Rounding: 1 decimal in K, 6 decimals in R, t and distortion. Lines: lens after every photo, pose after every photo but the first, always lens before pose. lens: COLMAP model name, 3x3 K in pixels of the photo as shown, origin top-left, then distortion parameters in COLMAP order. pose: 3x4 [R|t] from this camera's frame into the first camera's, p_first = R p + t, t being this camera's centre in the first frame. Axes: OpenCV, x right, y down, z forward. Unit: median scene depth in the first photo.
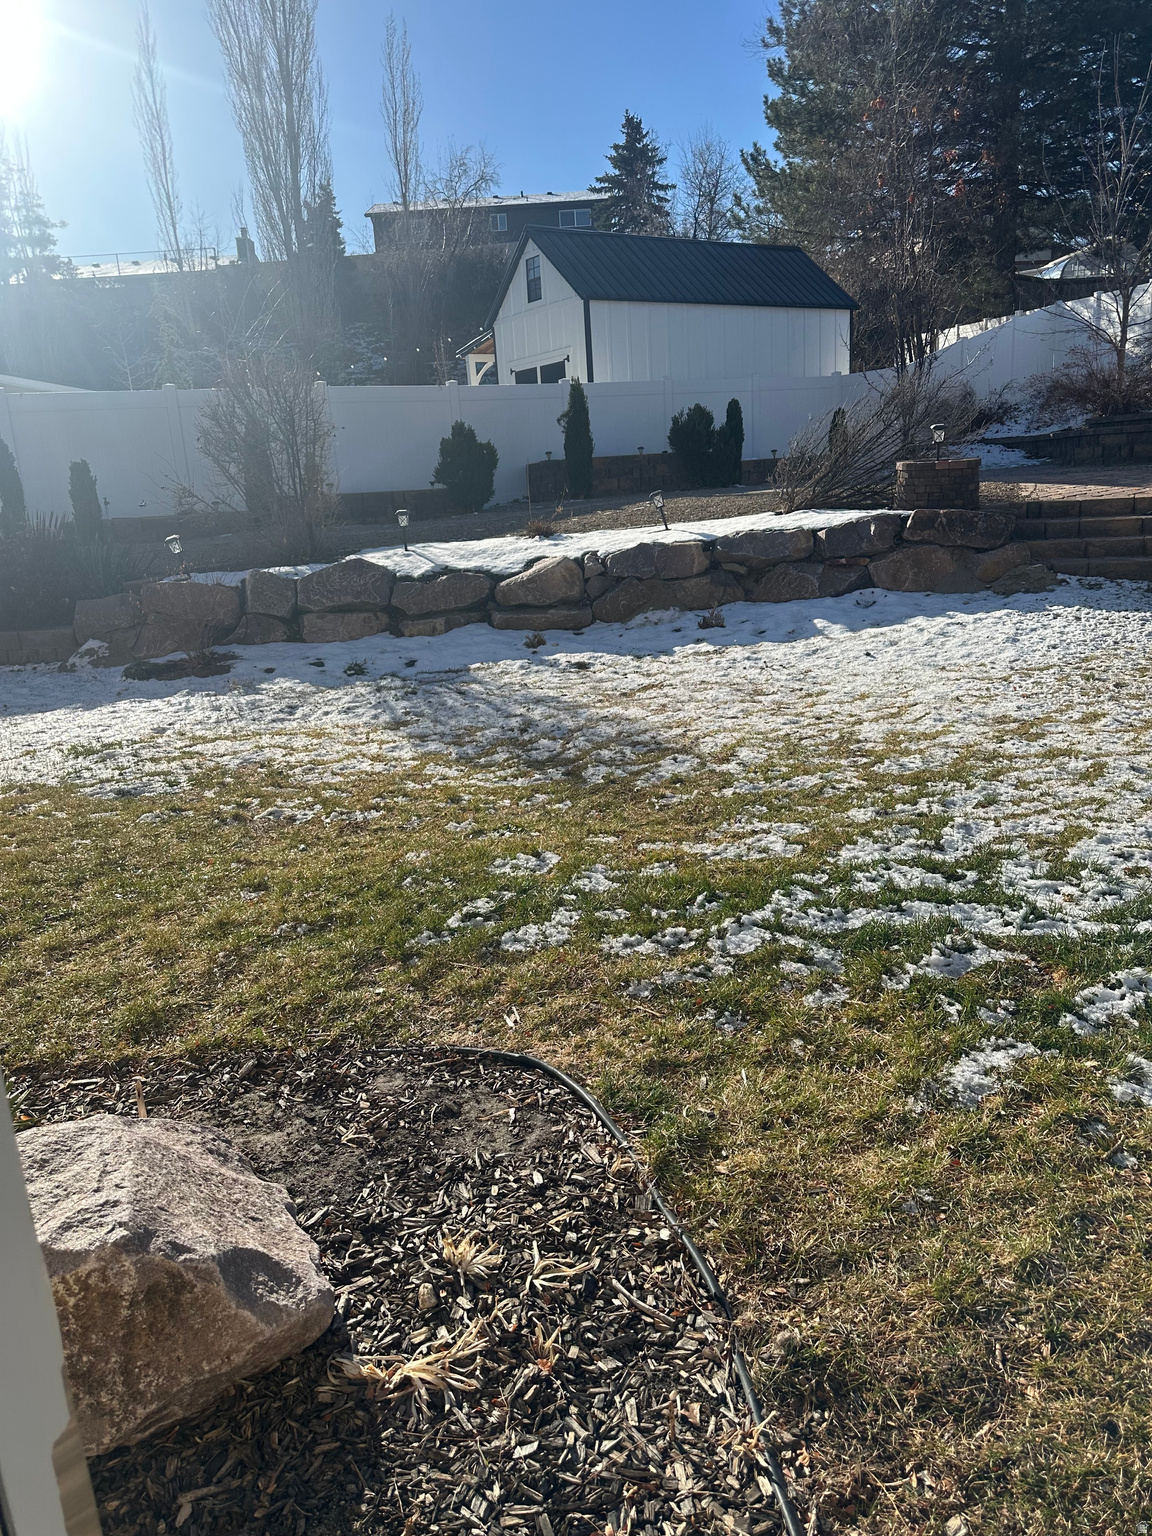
lens RADIAL K [[1063.1, 0, 576.0], [0, 1063.1, 768.0], [0, 0, 1]] dist [0.193728, -0.357022]
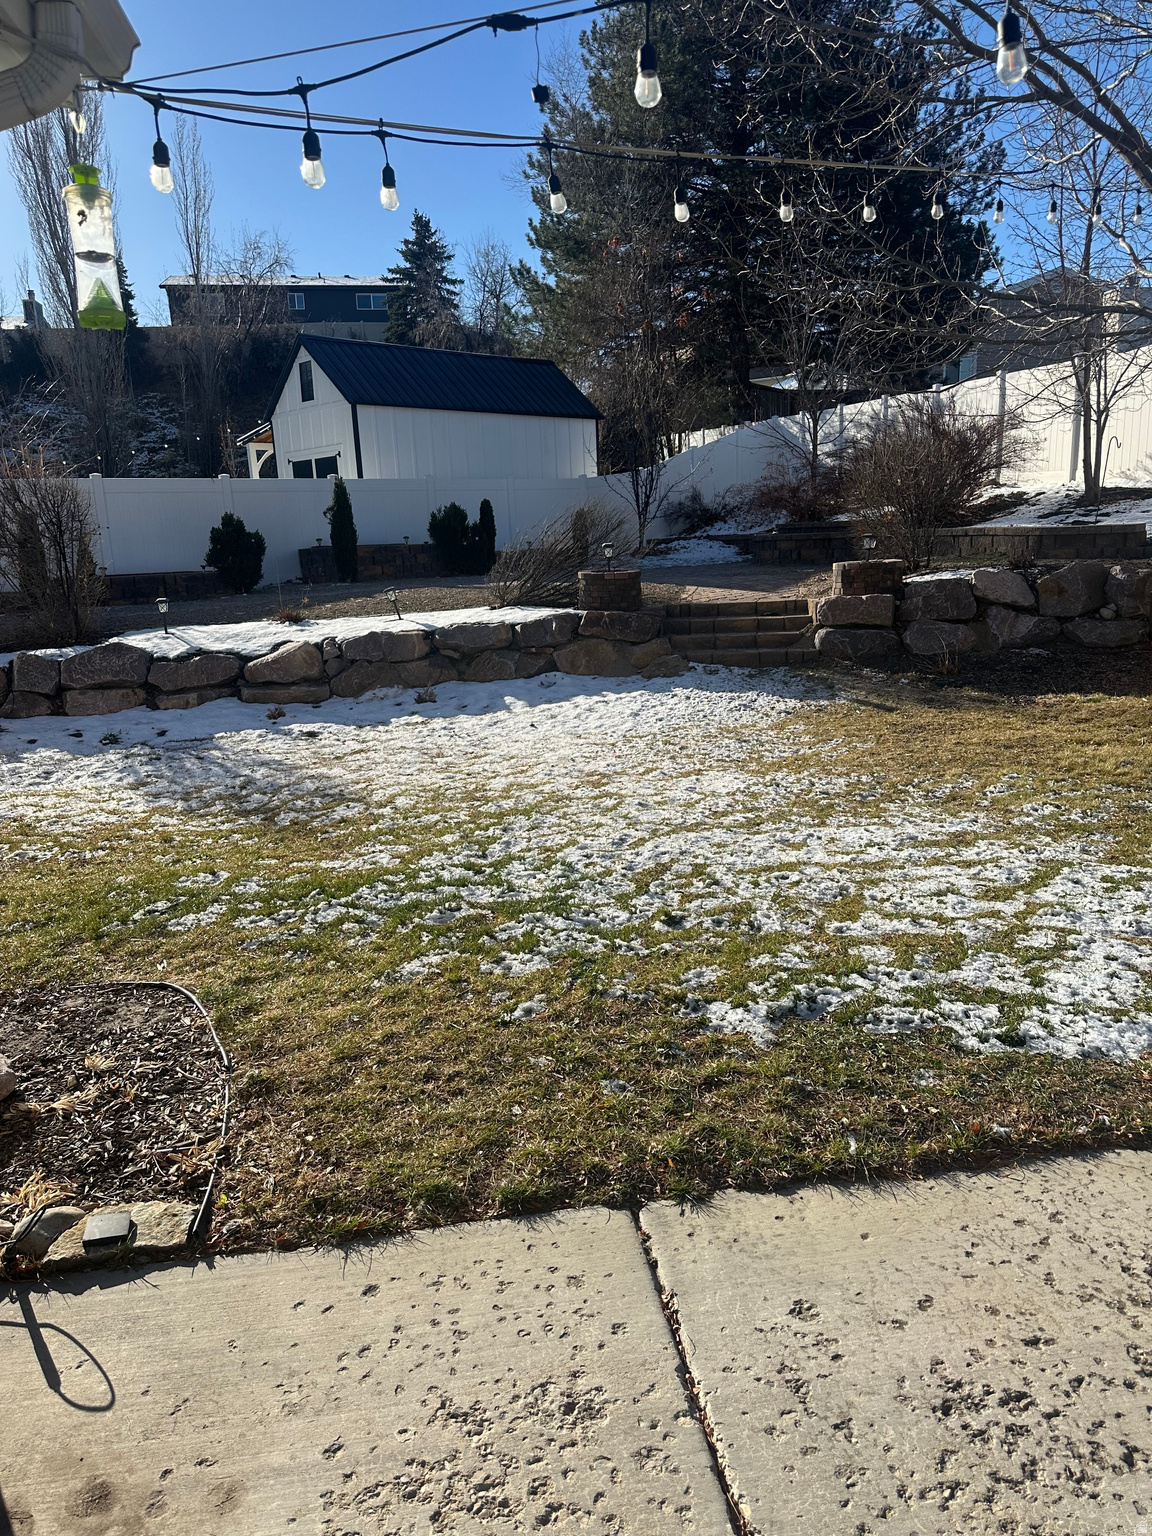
lens RADIAL K [[1063.1, 0, 576.0], [0, 1063.1, 768.0], [0, 0, 1]] dist [0.193728, -0.357022]
pose [[0.986214, -0.015216, 0.164772, 0.102880], [0.024454, 0.998232, -0.054182, 0.016020], [-0.163656, 0.057465, 0.984842, -0.253803]]
